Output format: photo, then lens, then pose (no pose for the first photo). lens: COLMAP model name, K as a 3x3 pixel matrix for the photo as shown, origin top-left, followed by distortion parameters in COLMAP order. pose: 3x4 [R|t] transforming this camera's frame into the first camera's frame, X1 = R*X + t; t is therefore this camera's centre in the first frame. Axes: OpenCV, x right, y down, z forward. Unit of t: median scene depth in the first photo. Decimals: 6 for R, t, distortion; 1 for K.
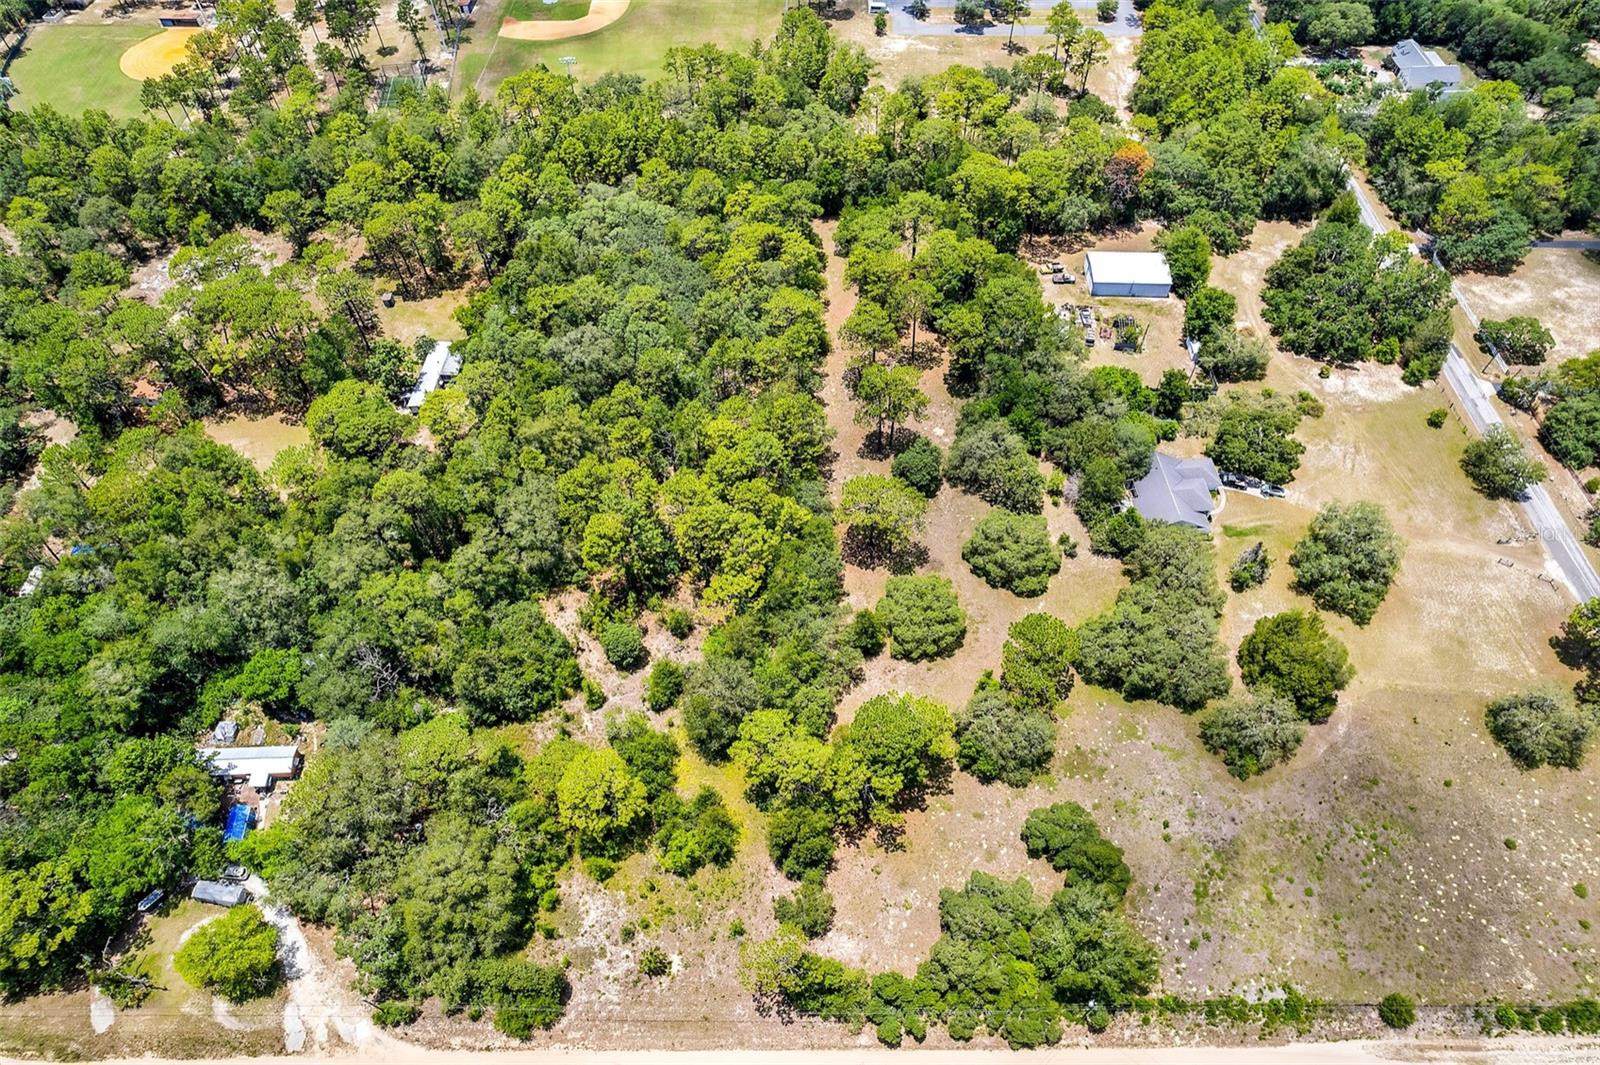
lens RADIAL K [[1020.4, 0, 798.5], [0, 1020.4, 535.9], [0, 0, 1]] dist [-0.080908, 0.076371]
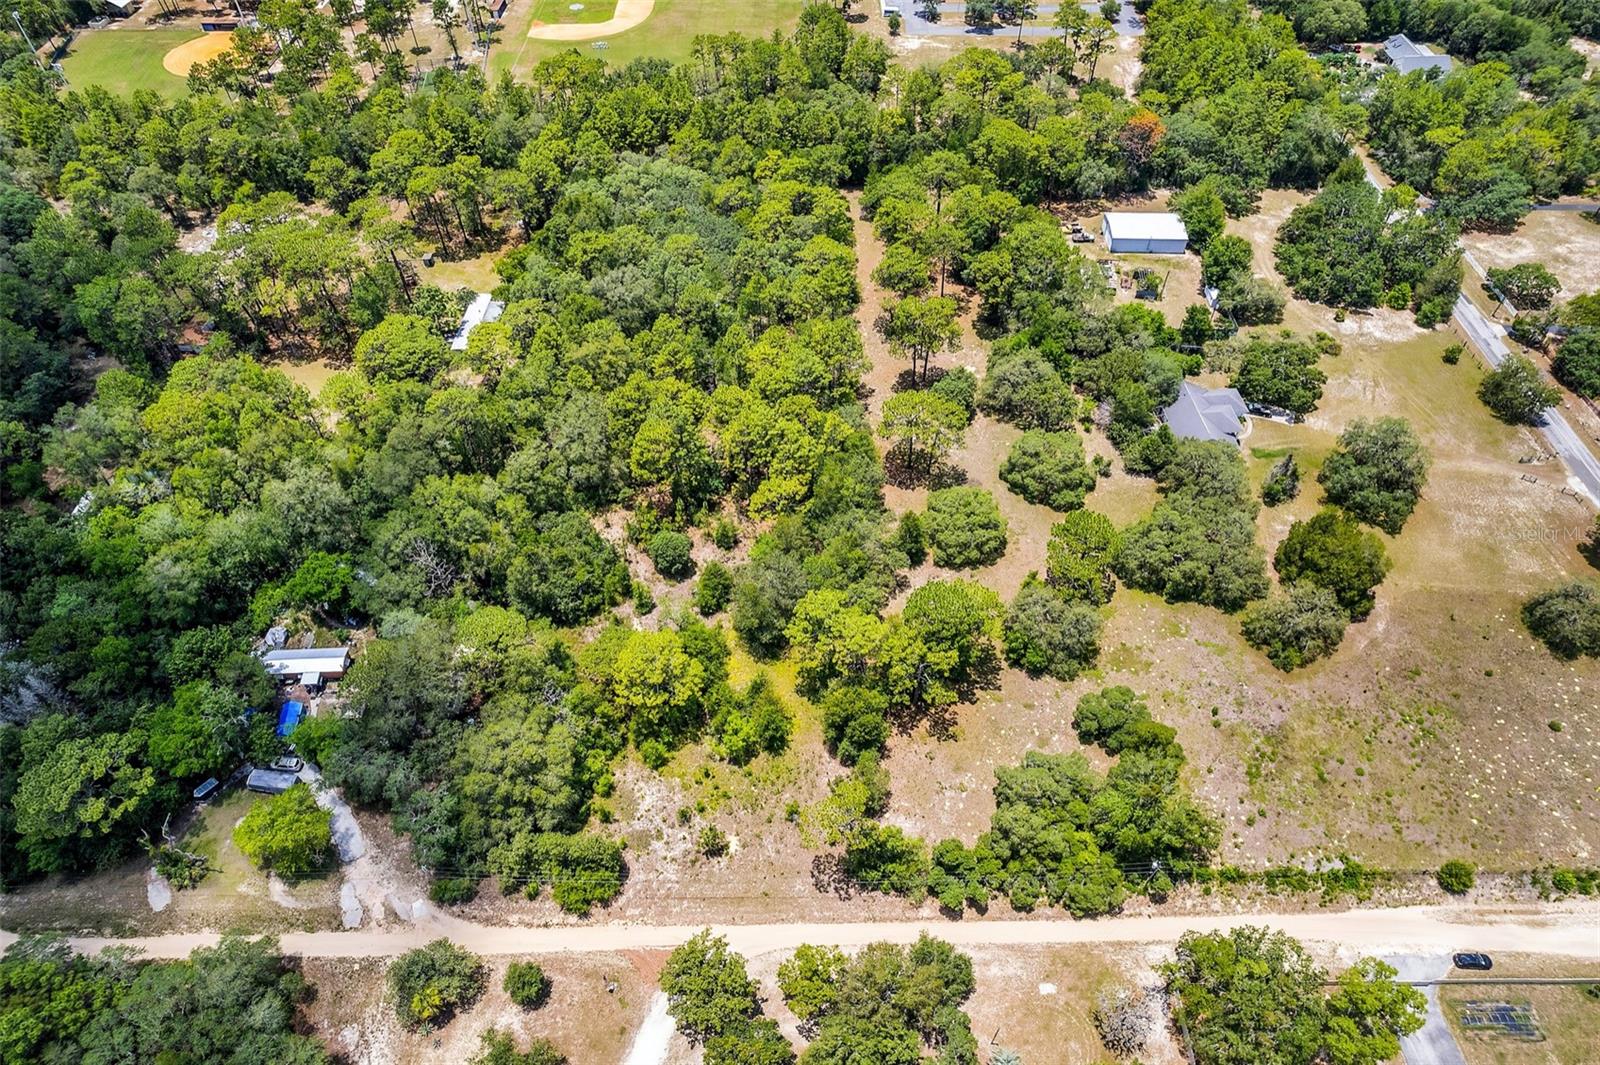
lens RADIAL K [[1020.4, 0, 798.5], [0, 1020.4, 535.9], [0, 0, 1]] dist [-0.080908, 0.076371]
pose [[0.999953, -0.006670, 0.007093, -0.052100], [0.007102, 0.997997, -0.062857, 0.153587], [-0.006659, 0.062905, 0.997997, -0.014484]]
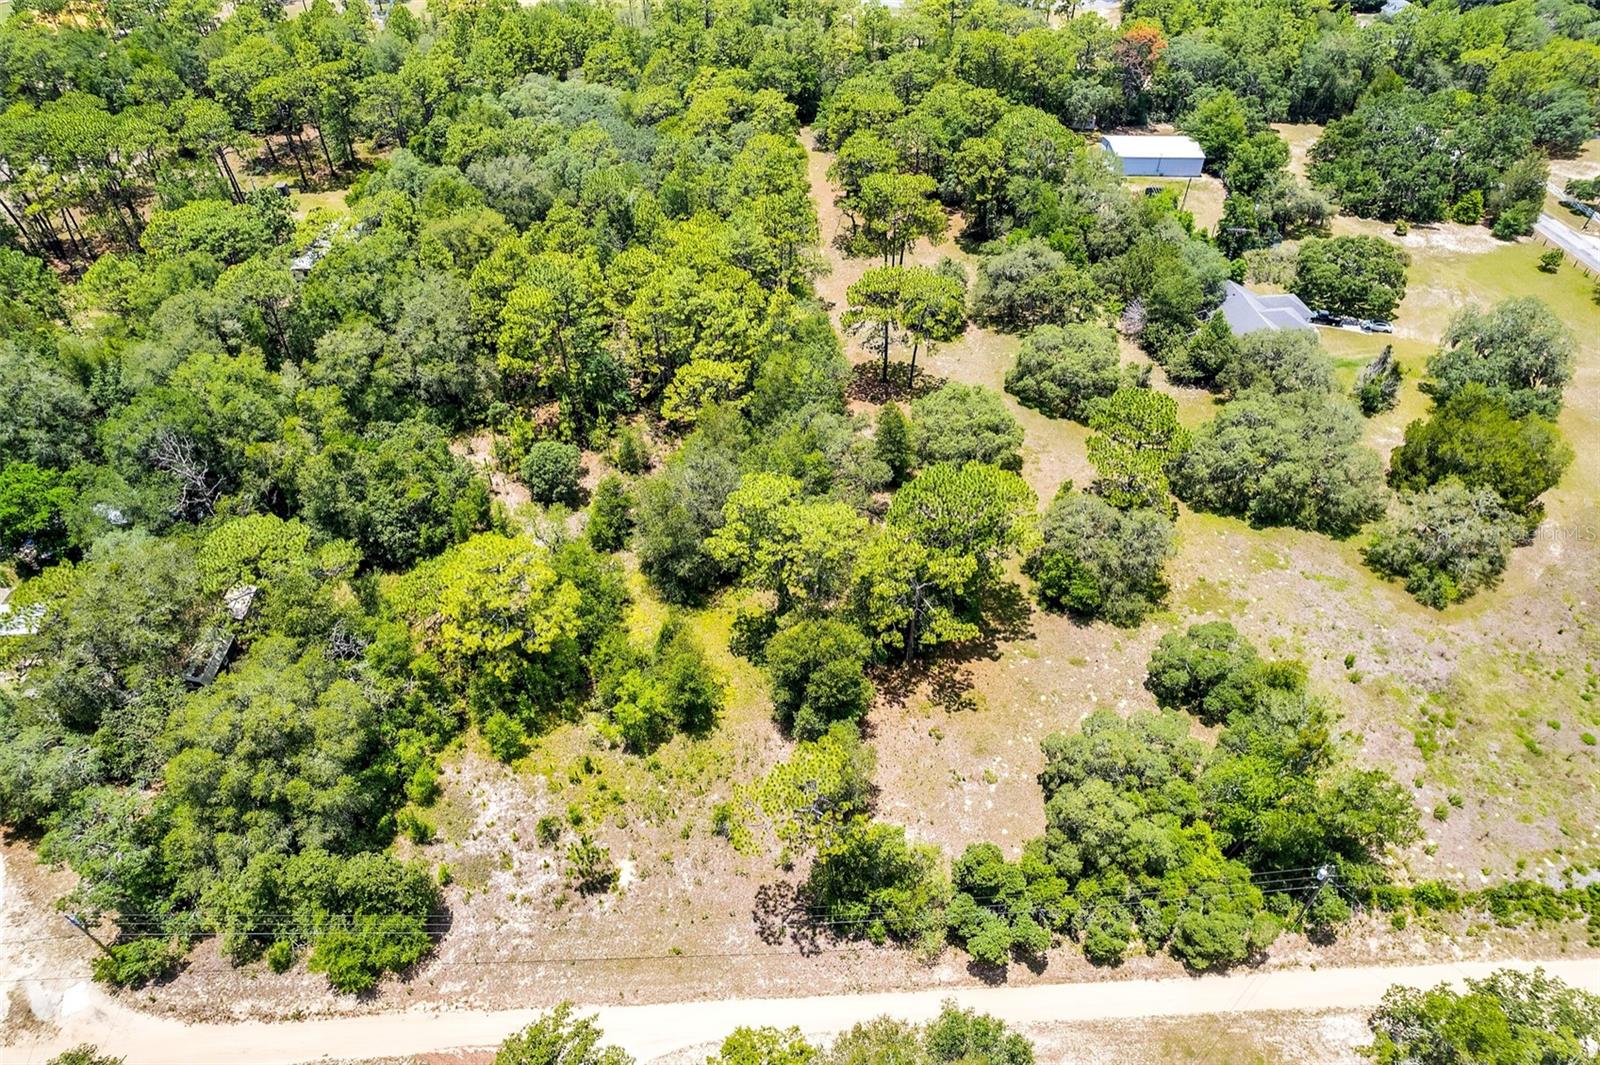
lens RADIAL K [[1020.4, 0, 798.5], [0, 1020.4, 535.9], [0, 0, 1]] dist [-0.080908, 0.076371]
pose [[0.998660, -0.023282, 0.046223, -0.034160], [0.031198, 0.983406, -0.178715, 0.280431], [-0.041295, 0.179918, 0.982815, 0.297842]]
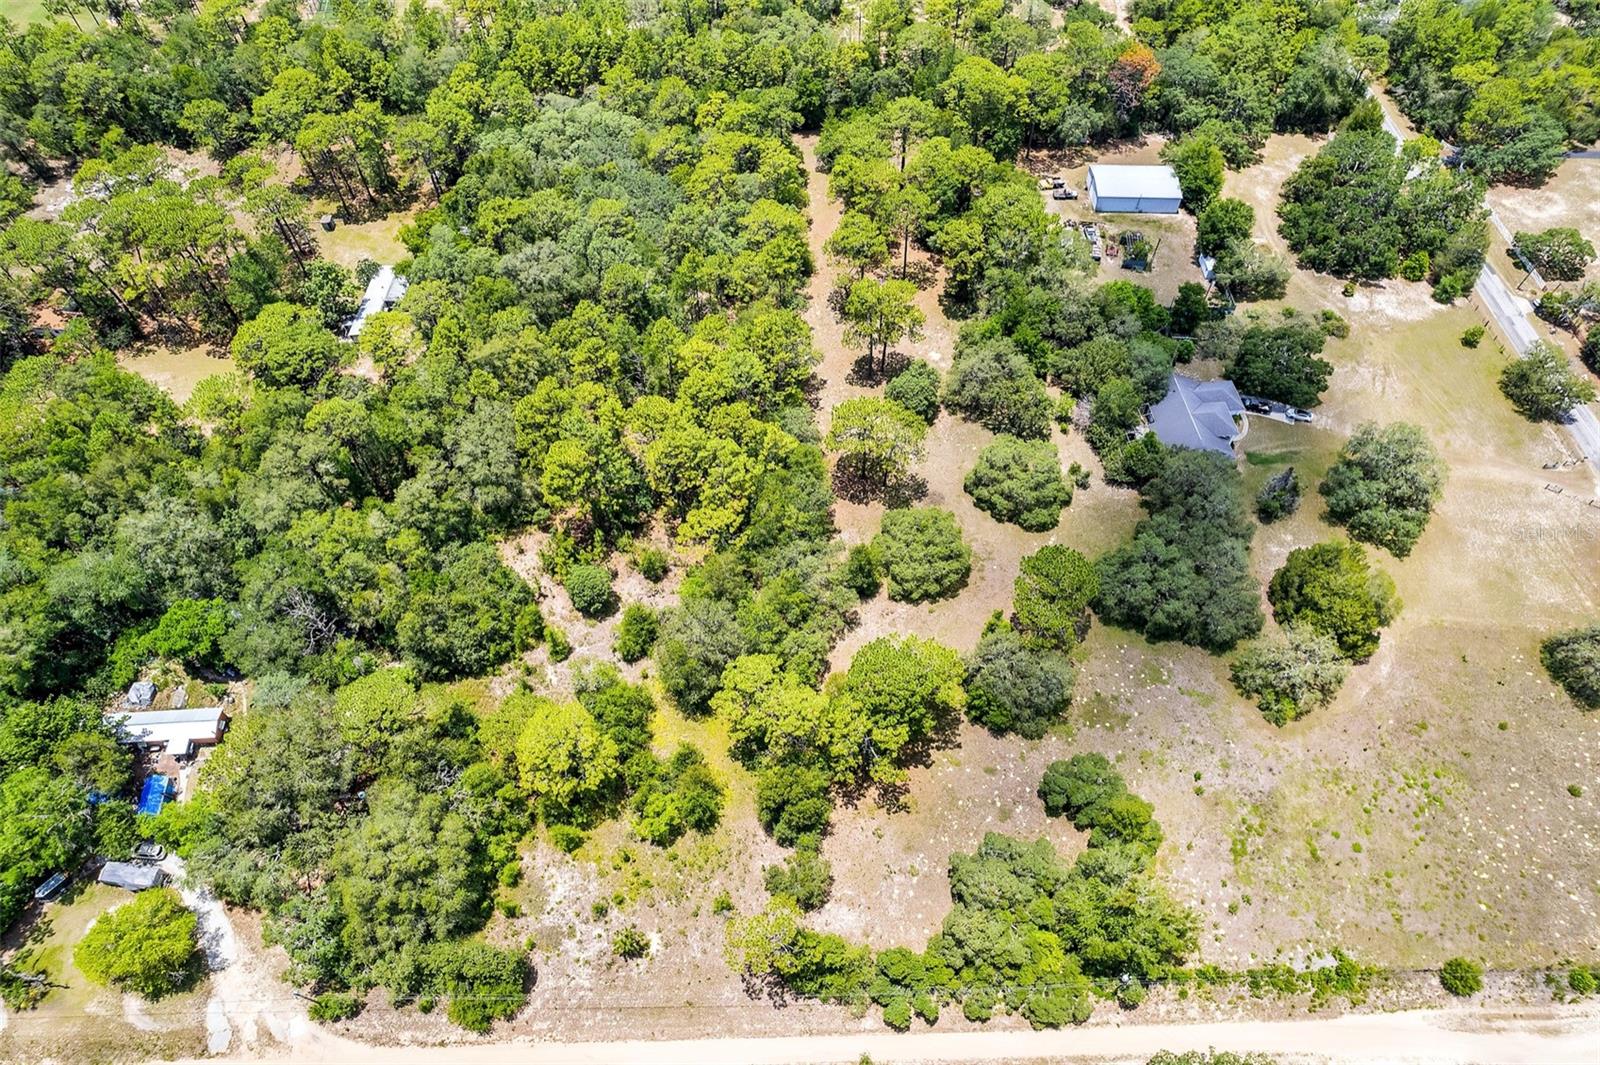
lens RADIAL K [[1020.4, 0, 798.5], [0, 1020.4, 535.9], [0, 0, 1]] dist [-0.080908, 0.076371]
pose [[0.999638, -0.013897, 0.023042, -0.008982], [0.013165, 0.999414, 0.031598, 0.034159], [-0.023468, -0.031283, 0.999235, 0.102436]]
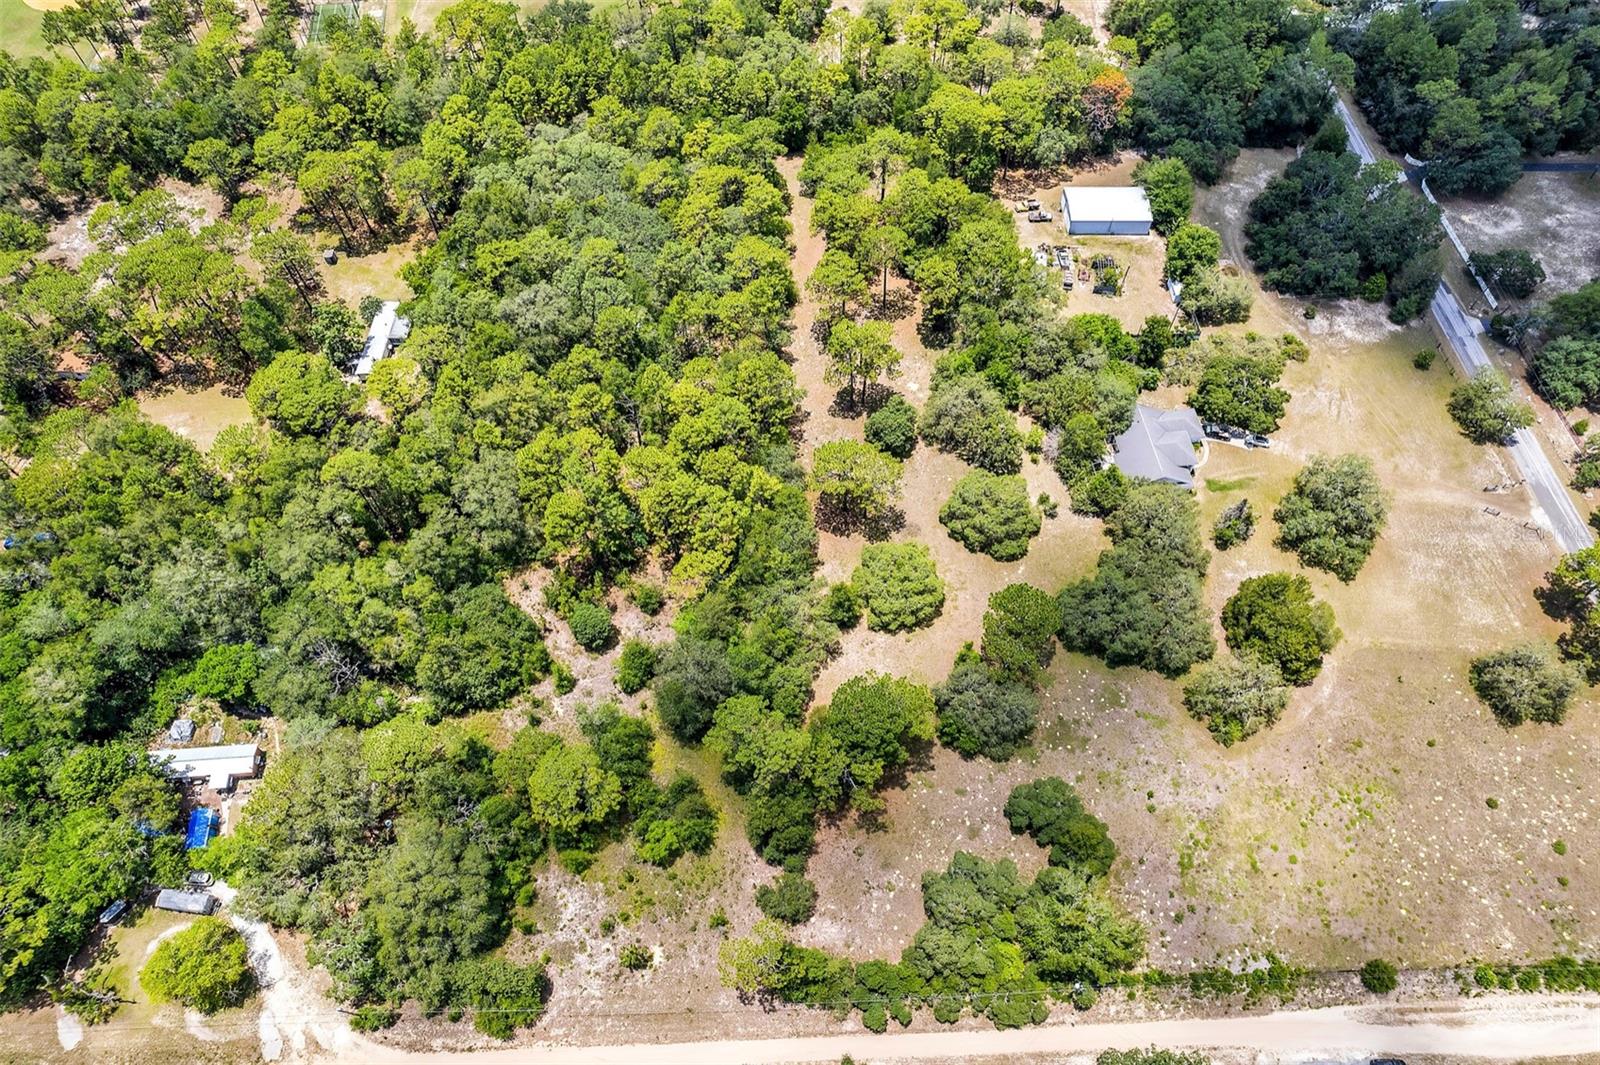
lens RADIAL K [[1020.4, 0, 798.5], [0, 1020.4, 535.9], [0, 0, 1]] dist [-0.080908, 0.076371]
pose [[0.999333, -0.029242, 0.021895, 0.005512], [0.027372, 0.996312, 0.081325, -0.050745], [-0.024192, -0.080671, 0.996447, 0.039230]]
